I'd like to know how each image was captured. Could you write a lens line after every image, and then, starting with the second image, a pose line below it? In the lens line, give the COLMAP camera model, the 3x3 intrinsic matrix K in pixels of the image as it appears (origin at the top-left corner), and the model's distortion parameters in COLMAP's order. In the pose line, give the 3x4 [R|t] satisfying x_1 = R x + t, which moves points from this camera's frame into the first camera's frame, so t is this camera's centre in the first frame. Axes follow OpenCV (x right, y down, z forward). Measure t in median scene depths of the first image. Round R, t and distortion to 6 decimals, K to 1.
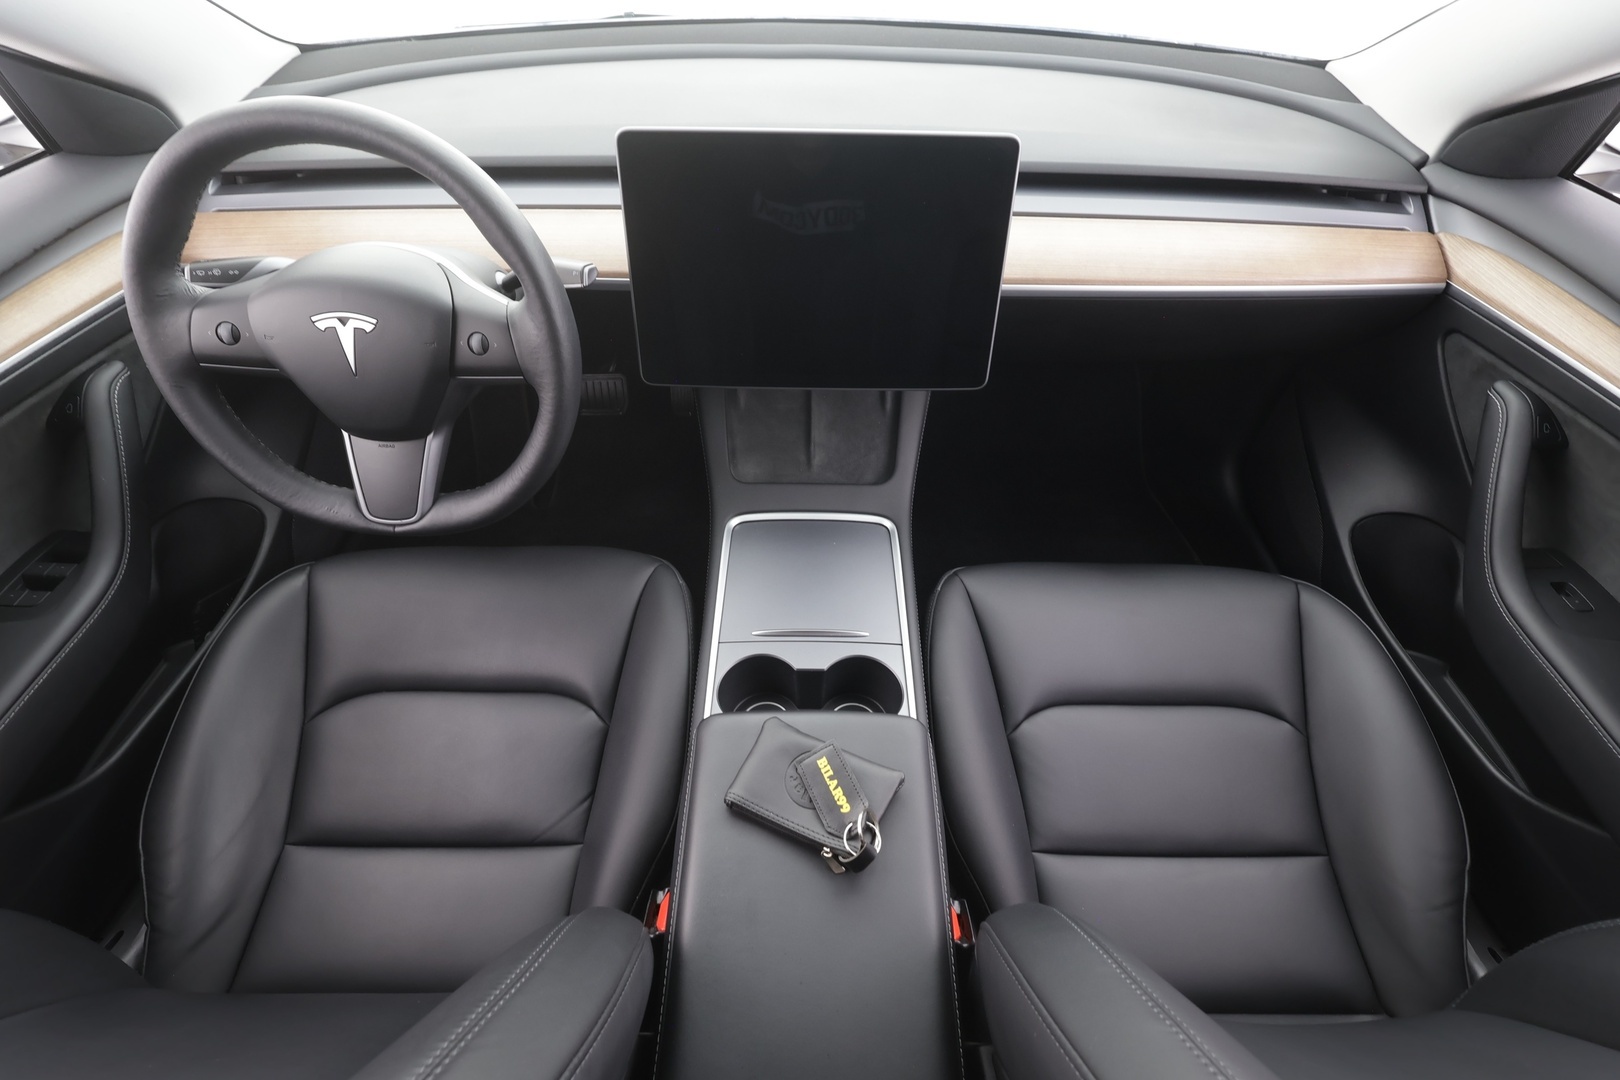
lens RADIAL K [[740.9, 0, 808.5], [0, 740.9, 539.7], [0, 0, 1]] dist [-0.010462, 0.001203]
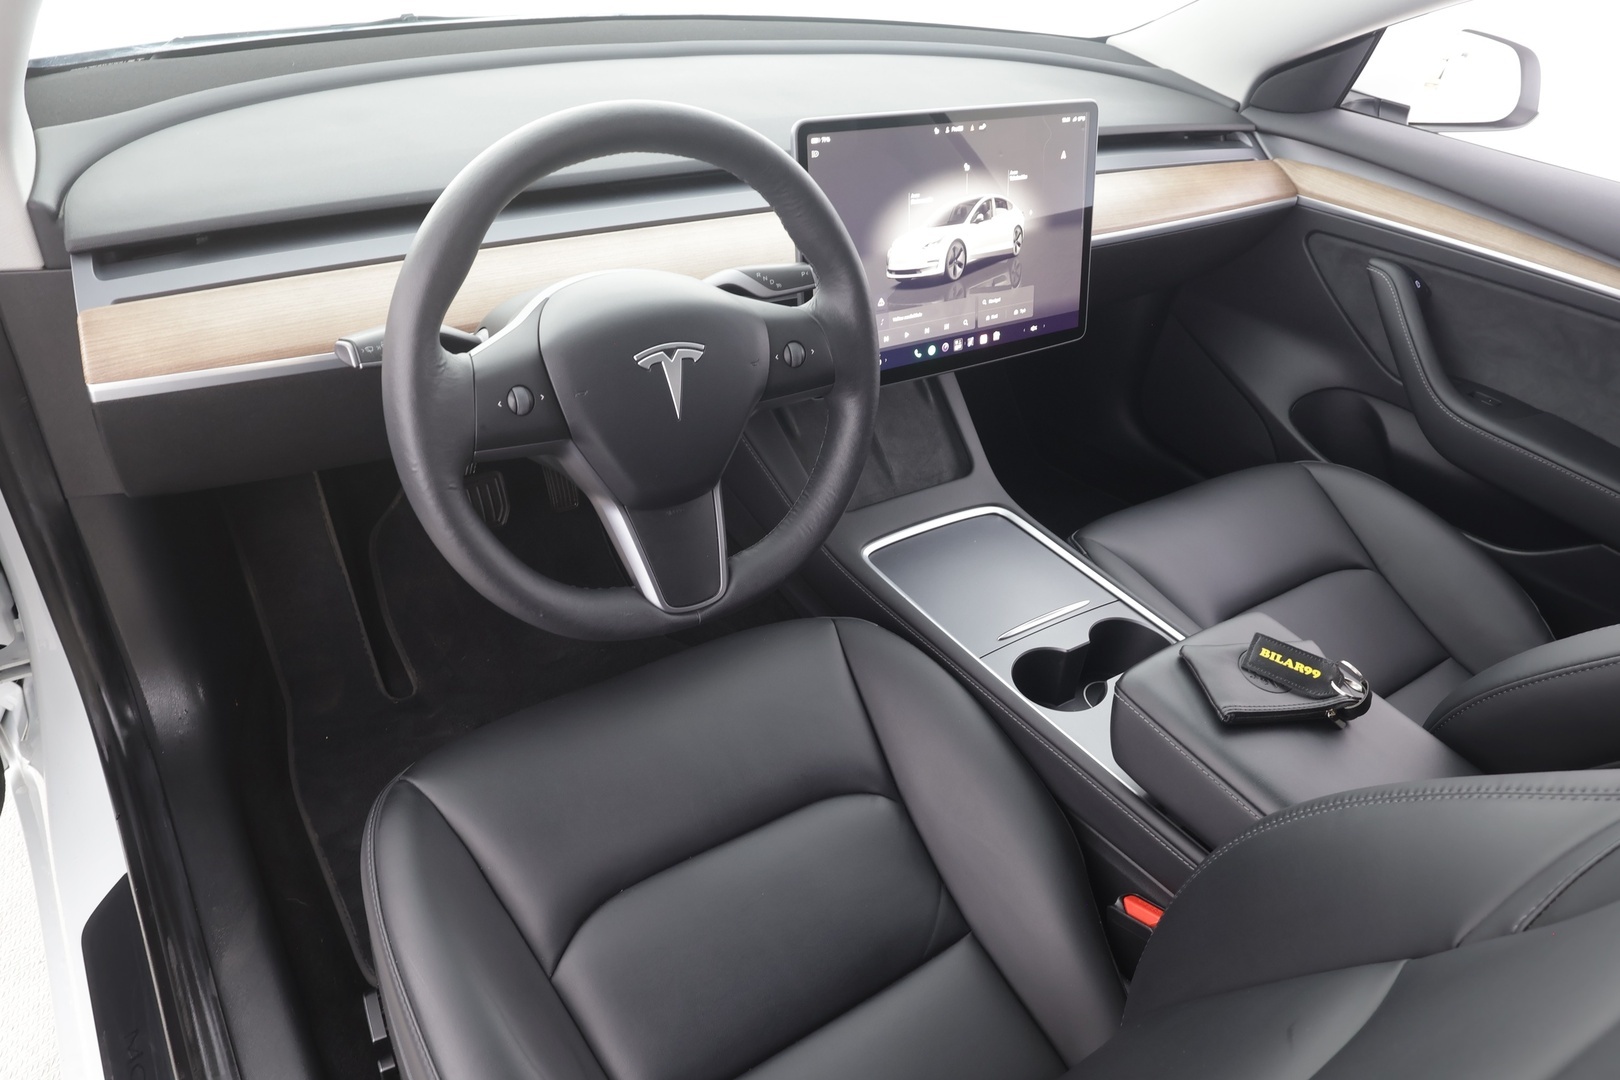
lens RADIAL K [[1067.0, 0, 823.4], [0, 1067.0, 526.5], [0, 0, 1]] dist [-0.011351, -0.001220]
pose [[0.825229, -0.264458, 0.499058, -0.868831], [0.344562, 0.935856, -0.073834, 0.022607], [-0.447520, 0.232886, 0.863418, -0.040237]]
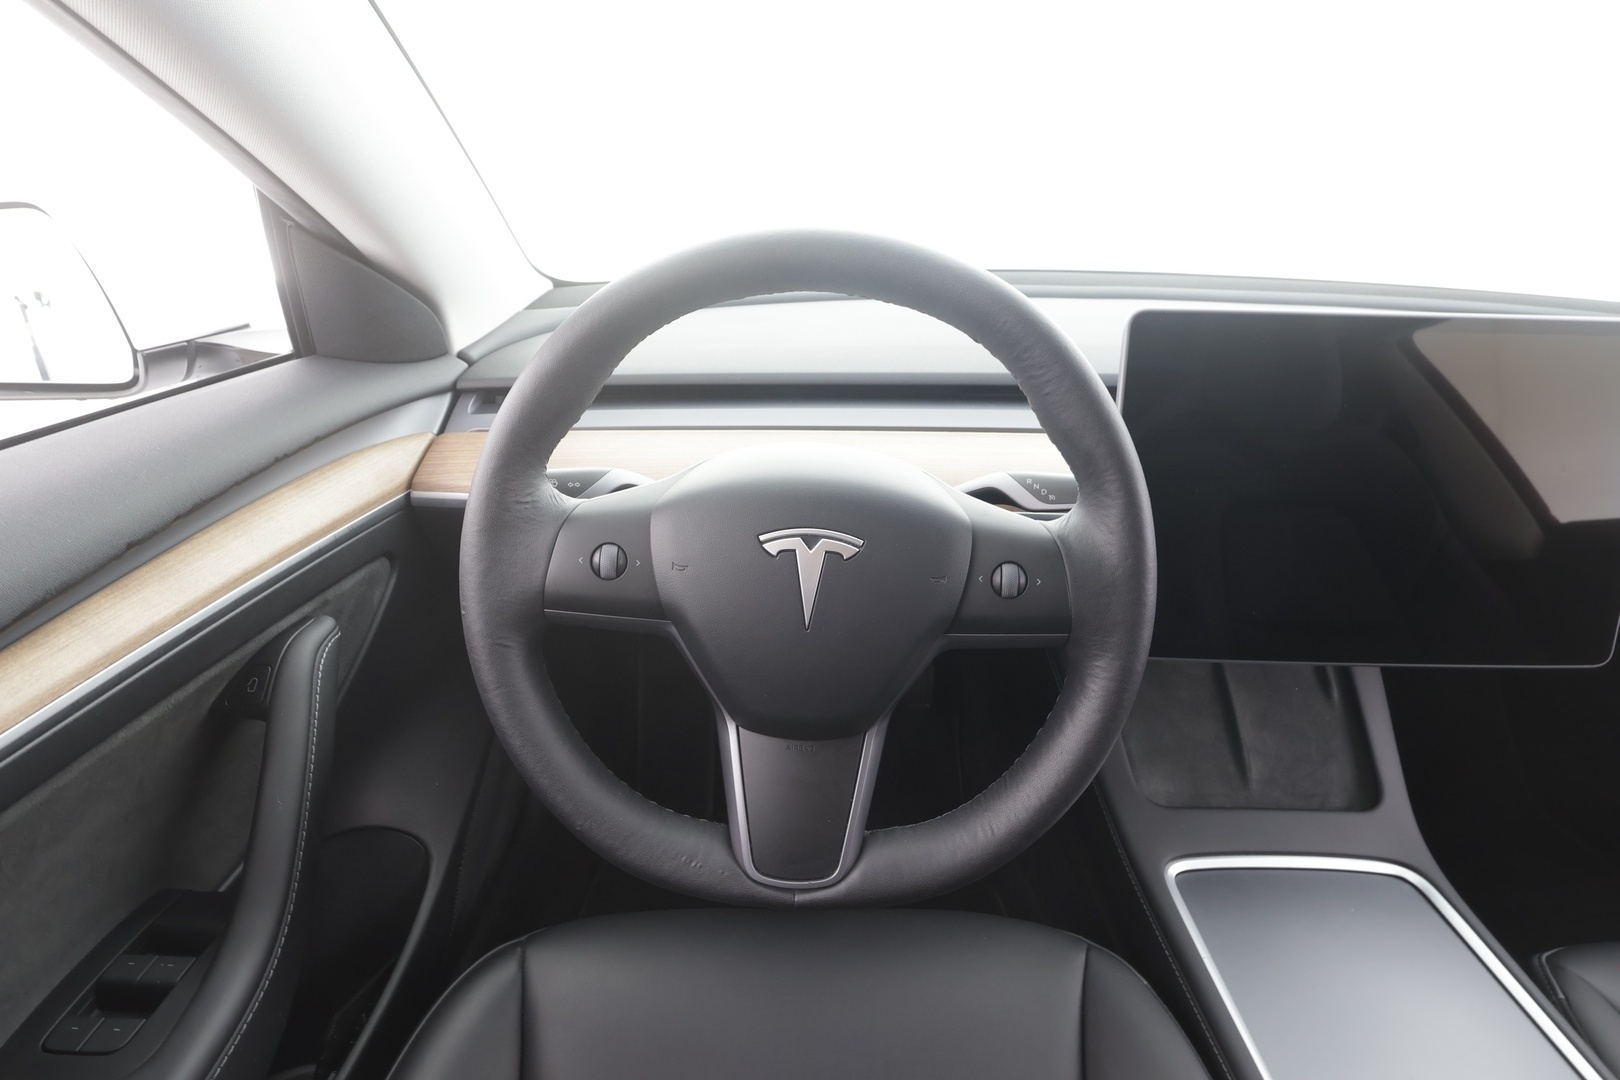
lens RADIAL K [[813.1, 0, 815.0], [0, 813.1, 534.0], [0, 0, 1]] dist [-0.000038, -0.001254]
pose [[0.999971, 0.001026, -0.007488, -0.477370], [-0.003781, 0.925758, -0.378097, -0.032482], [0.006544, 0.378115, 0.925736, 0.277556]]
